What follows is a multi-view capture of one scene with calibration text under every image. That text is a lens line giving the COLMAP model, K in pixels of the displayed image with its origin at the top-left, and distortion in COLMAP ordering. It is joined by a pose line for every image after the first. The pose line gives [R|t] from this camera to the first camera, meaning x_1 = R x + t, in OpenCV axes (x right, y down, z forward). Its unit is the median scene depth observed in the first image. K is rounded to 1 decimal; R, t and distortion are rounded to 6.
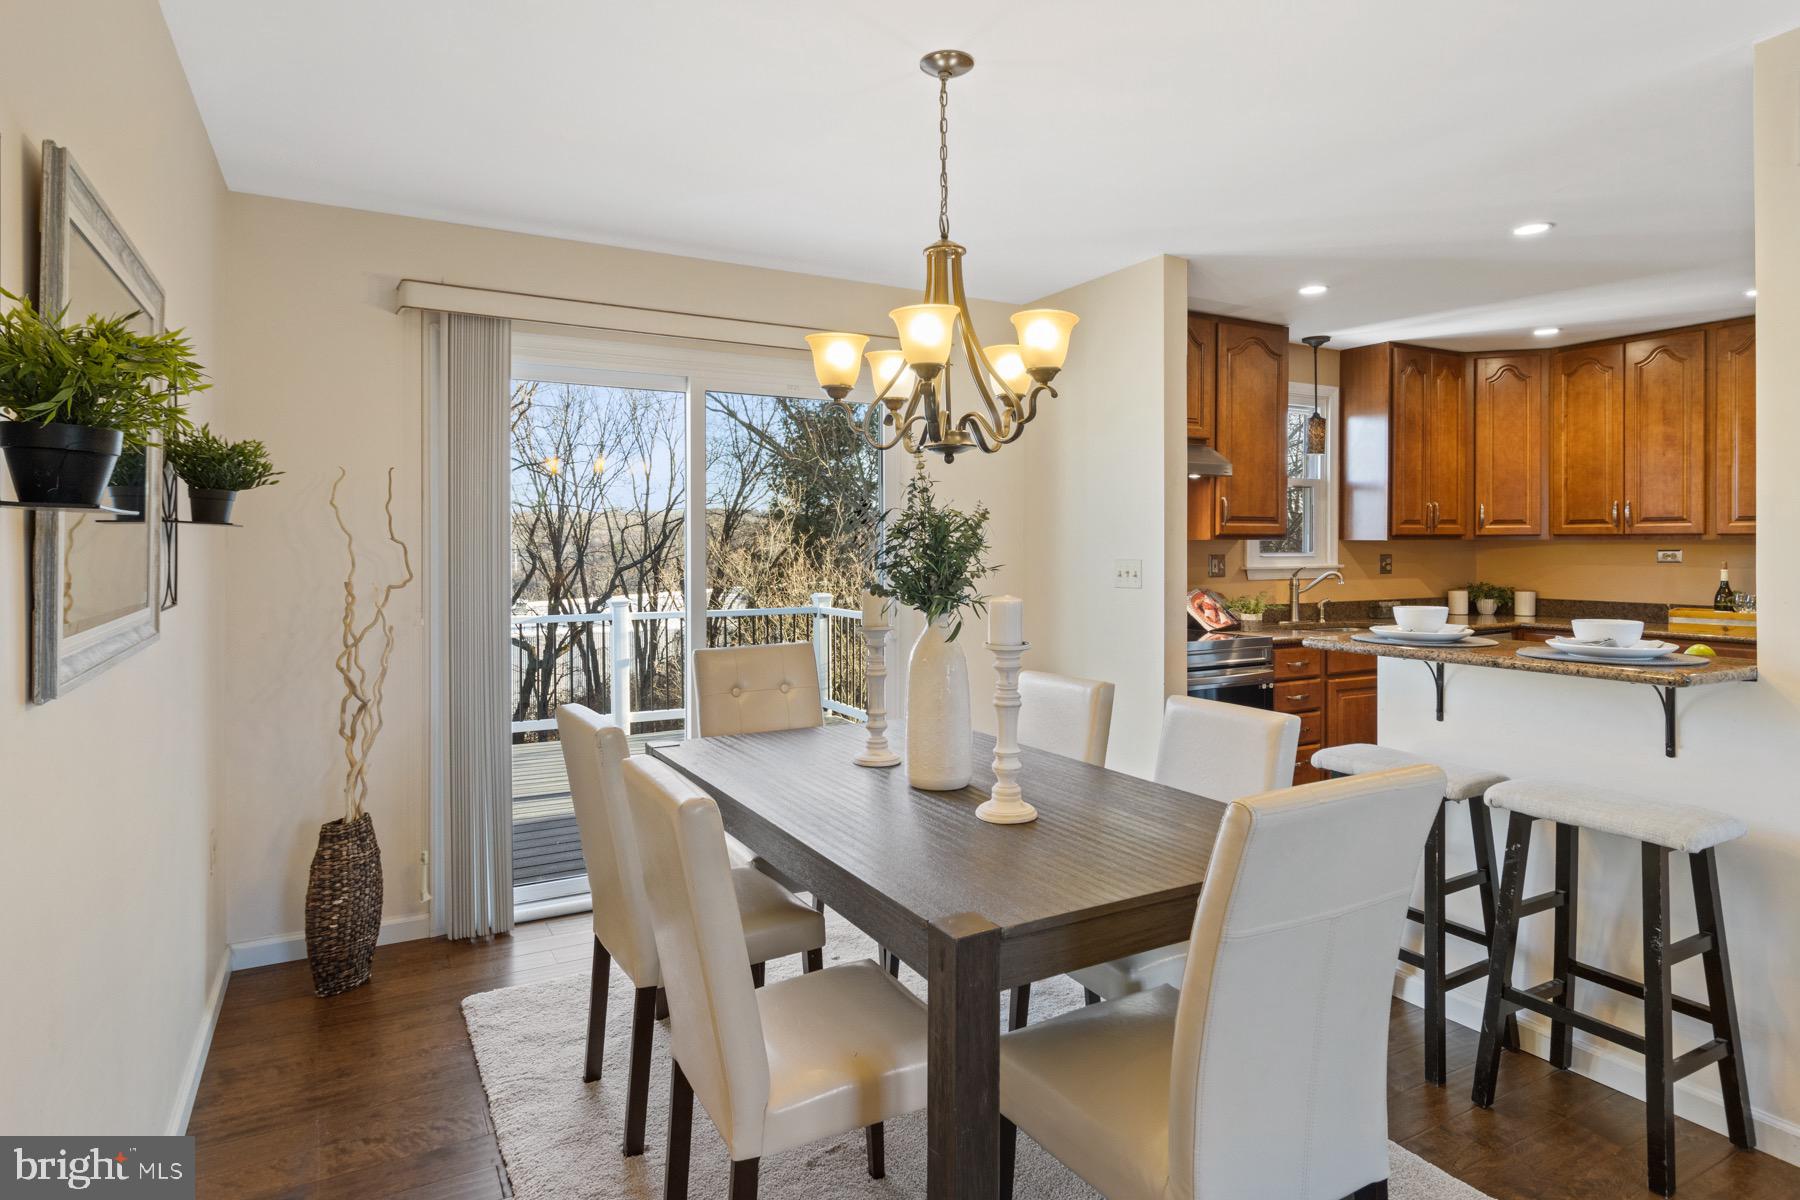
lens RADIAL K [[1003.5, 0, 892.9], [0, 1003.5, 555.9], [0, 0, 1]] dist [0.005976, 0.002603]
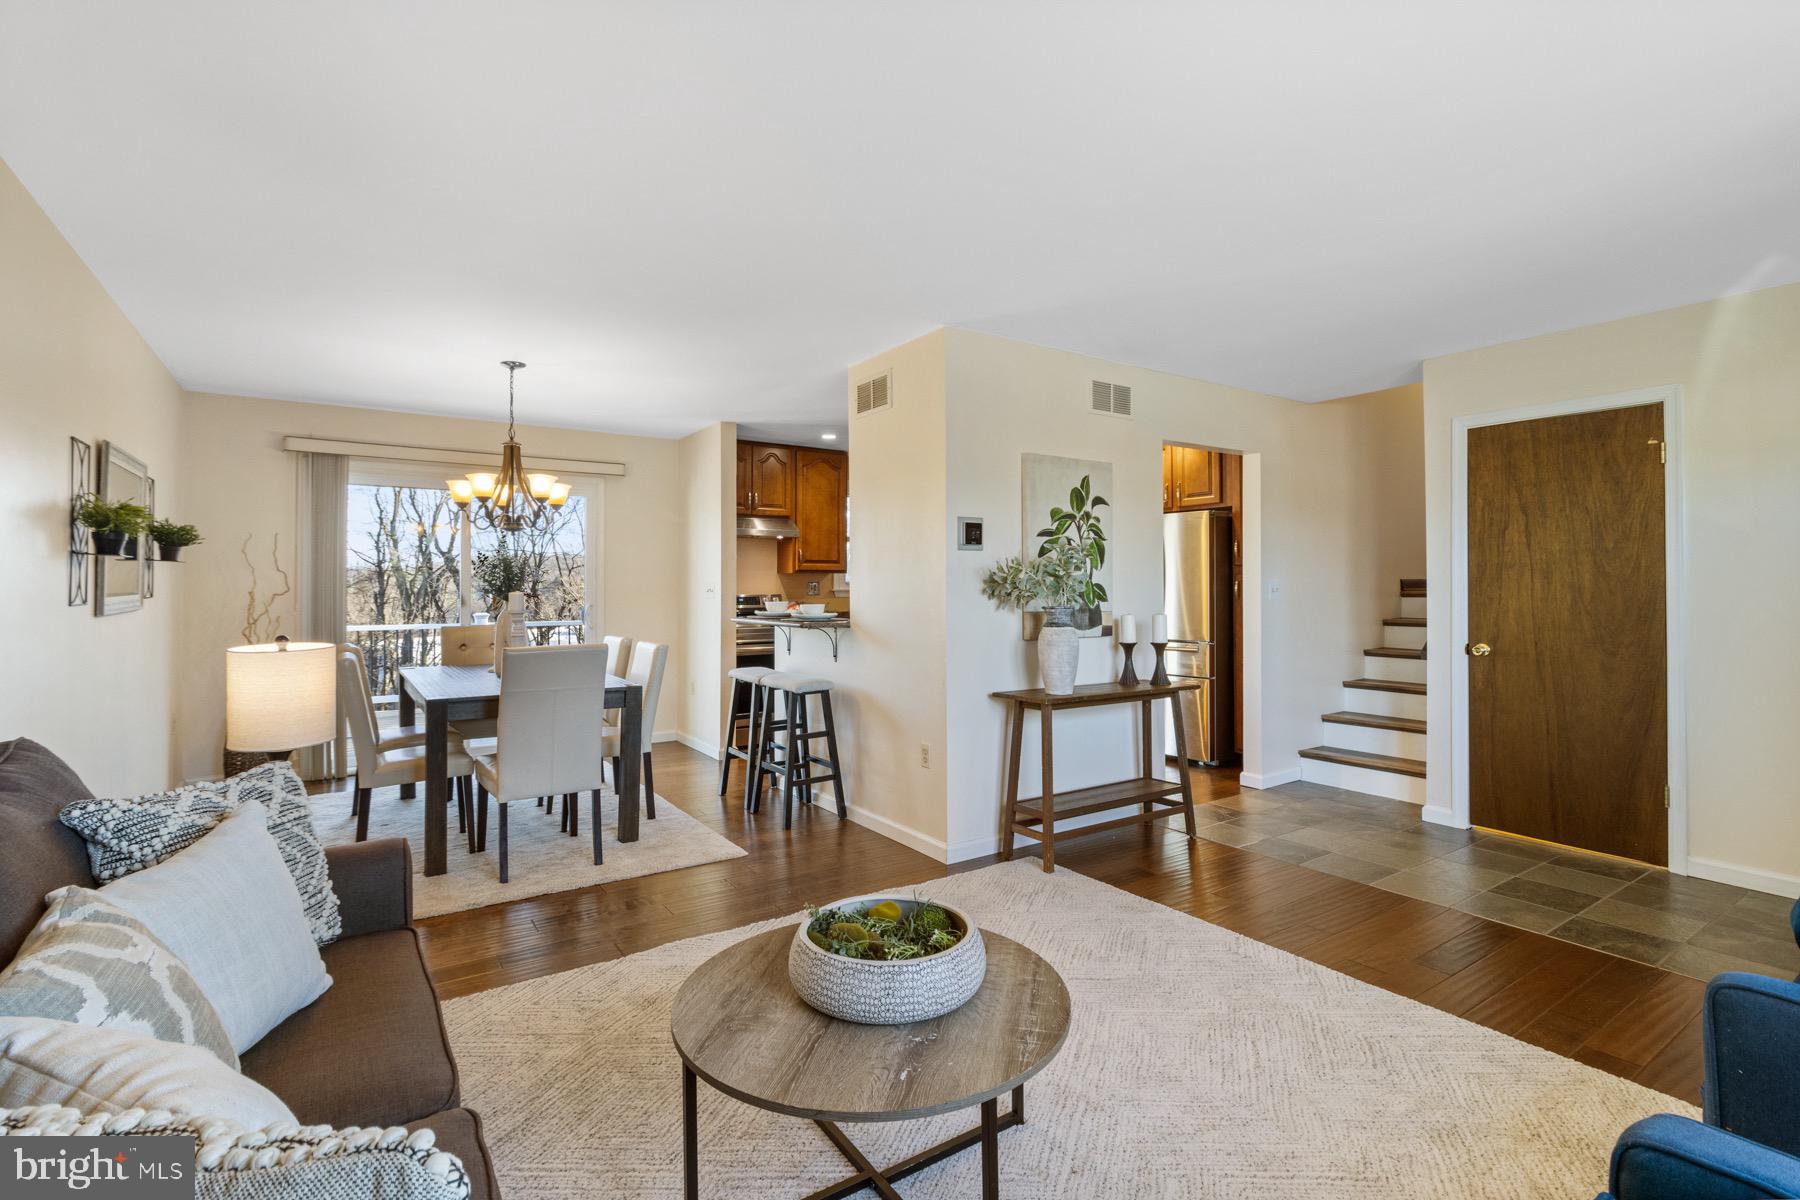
lens RADIAL K [[833.3, 0, 888.6], [0, 833.3, 579.6], [0, 0, 1]] dist [0.007713, -0.000384]
pose [[0.996468, 0.001392, 0.083965, 0.337596], [-0.000124, 0.999886, -0.015110, 0.016474], [-0.083976, 0.015047, 0.996354, -0.440807]]
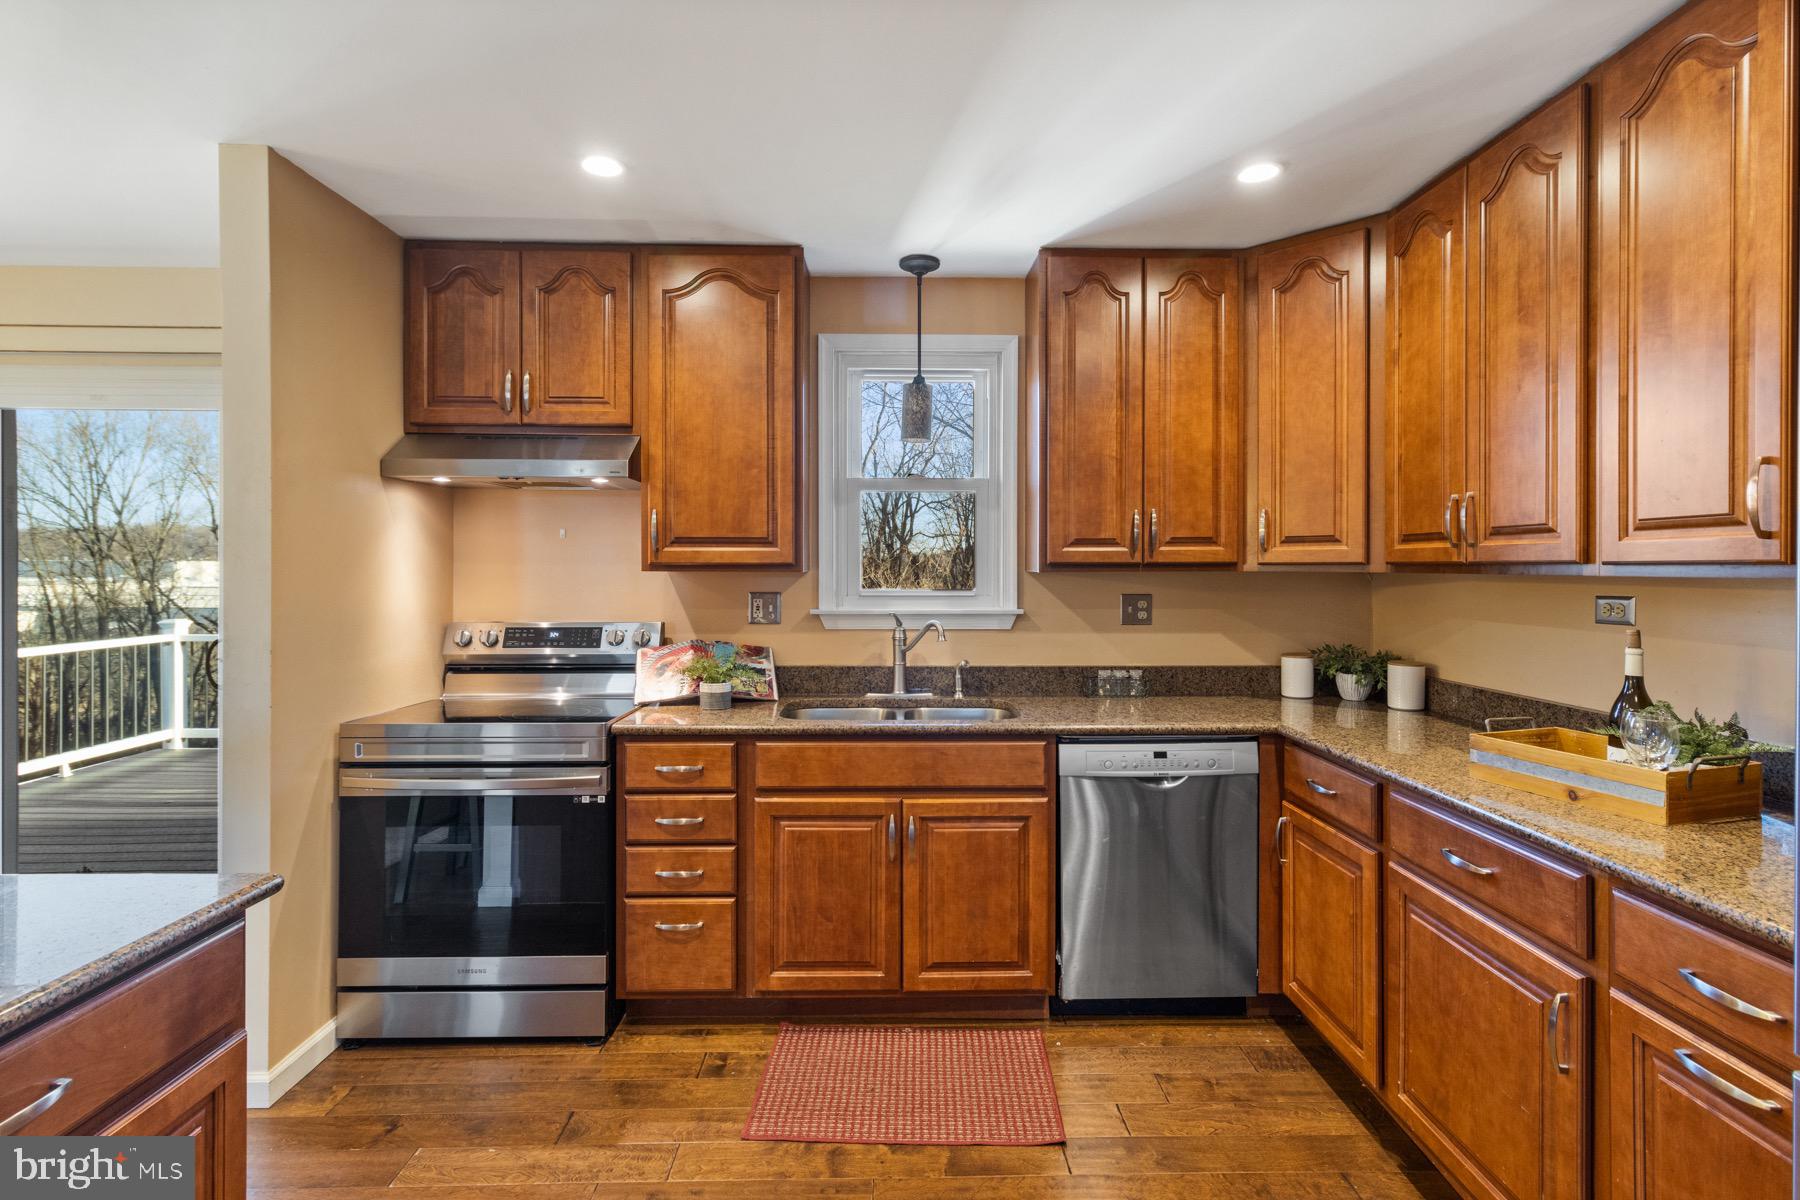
lens RADIAL K [[833.3, 0, 884.2], [0, 833.3, 571.0], [0, 0, 1]] dist [0.007713, -0.000384]
pose [[0.886600, 0.003711, -0.462521, 0.681087], [-0.007647, 0.999949, -0.006635, -0.013066], [0.462473, 0.009420, 0.886583, 0.531024]]
